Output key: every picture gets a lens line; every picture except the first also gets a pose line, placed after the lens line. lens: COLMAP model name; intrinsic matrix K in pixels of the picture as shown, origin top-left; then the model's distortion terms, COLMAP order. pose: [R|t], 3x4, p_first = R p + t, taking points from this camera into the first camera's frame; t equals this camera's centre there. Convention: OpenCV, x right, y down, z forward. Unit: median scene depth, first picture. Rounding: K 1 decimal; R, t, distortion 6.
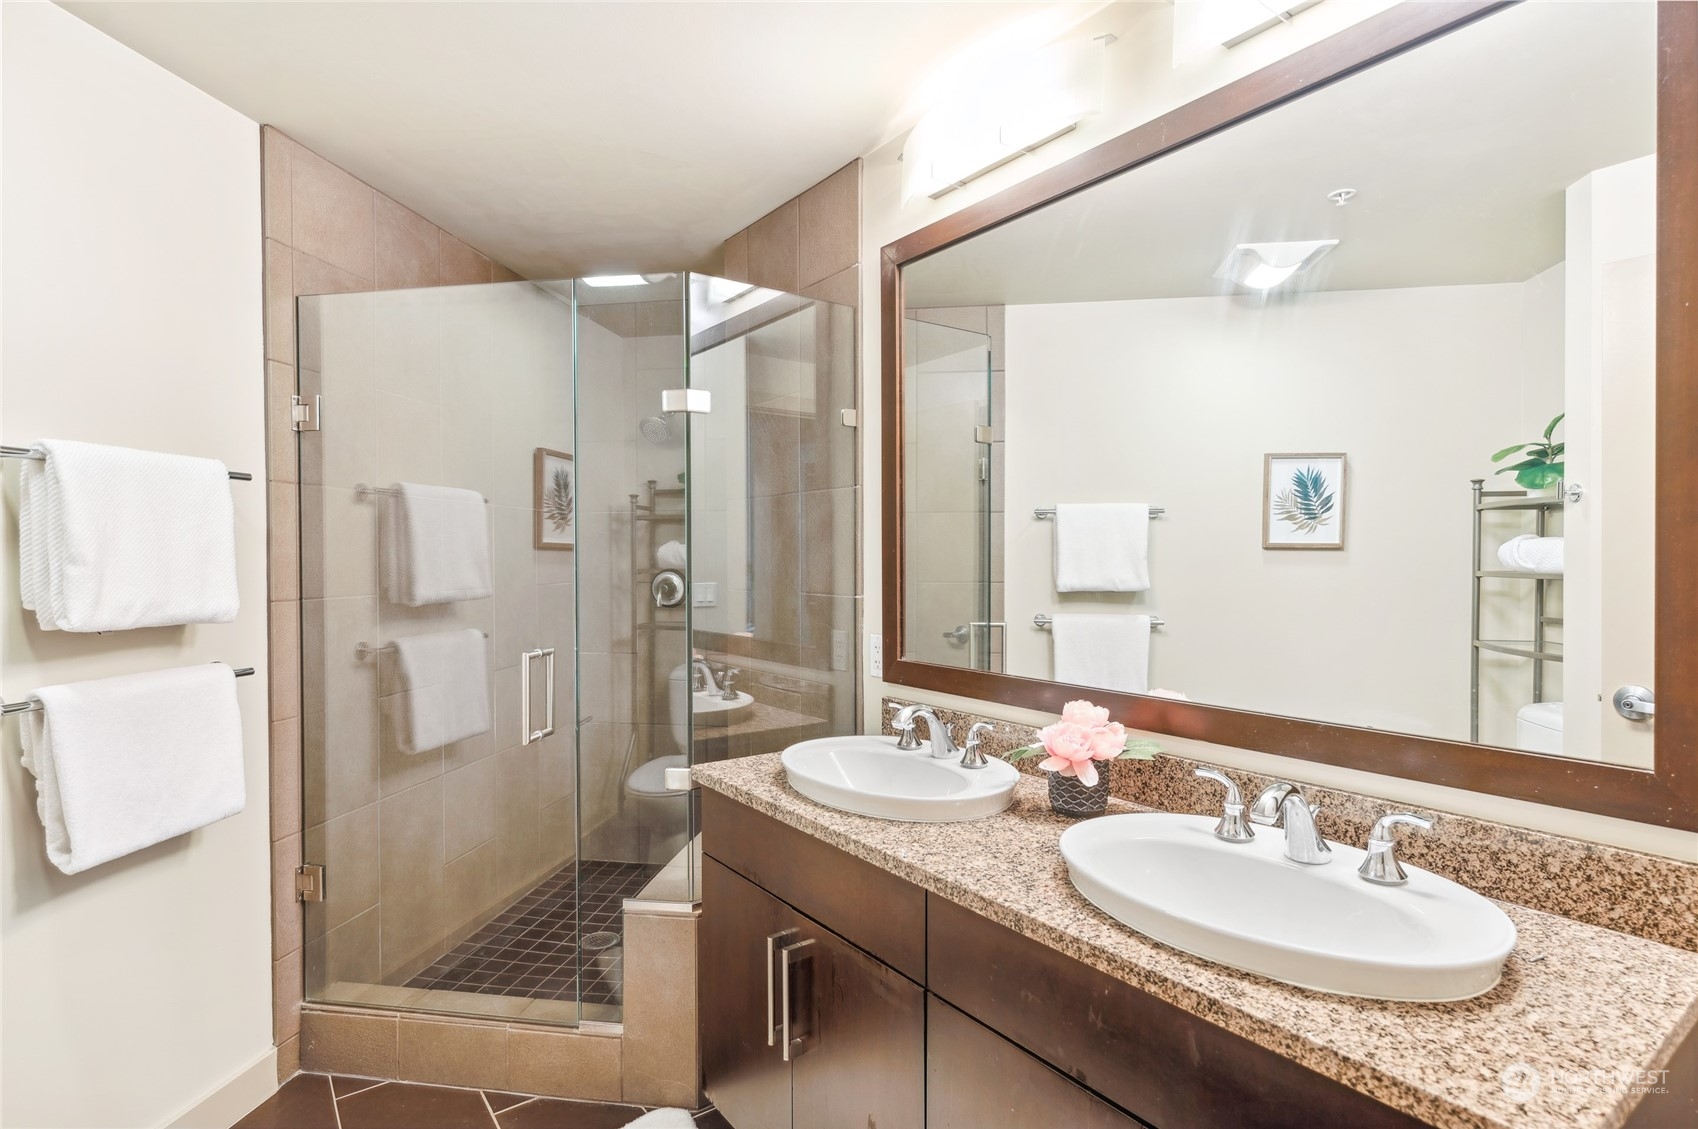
lens RADIAL K [[849.8, 0, 851.6], [0, 849.8, 556.2], [0, 0, 1]] dist [-0.003718, -0.000723]
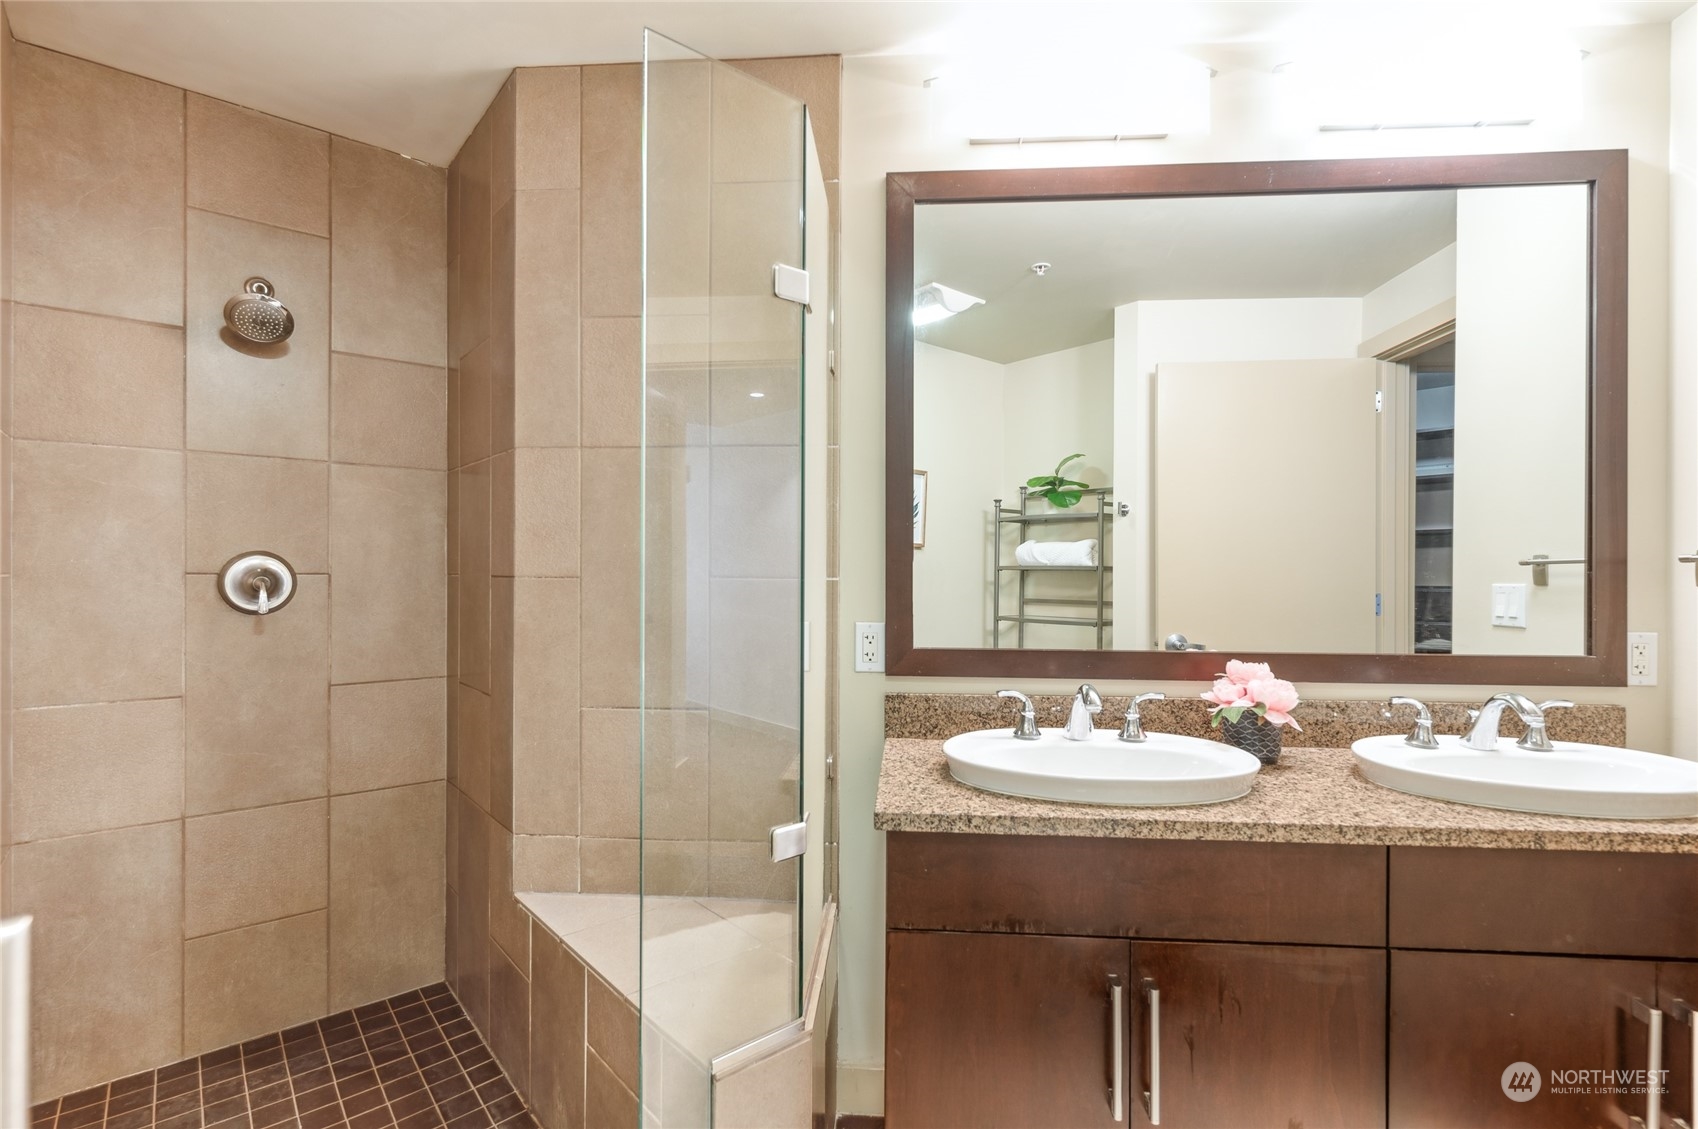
lens RADIAL K [[794.4, 0, 849.0], [0, 794.4, 564.5], [0, 0, 1]] dist [-0.000379, -0.000043]
pose [[0.650907, 0.011625, 0.759069, -0.891389], [-0.008179, 0.999932, -0.008300, 0.061953], [-0.759114, -0.000806, 0.650958, 0.751234]]
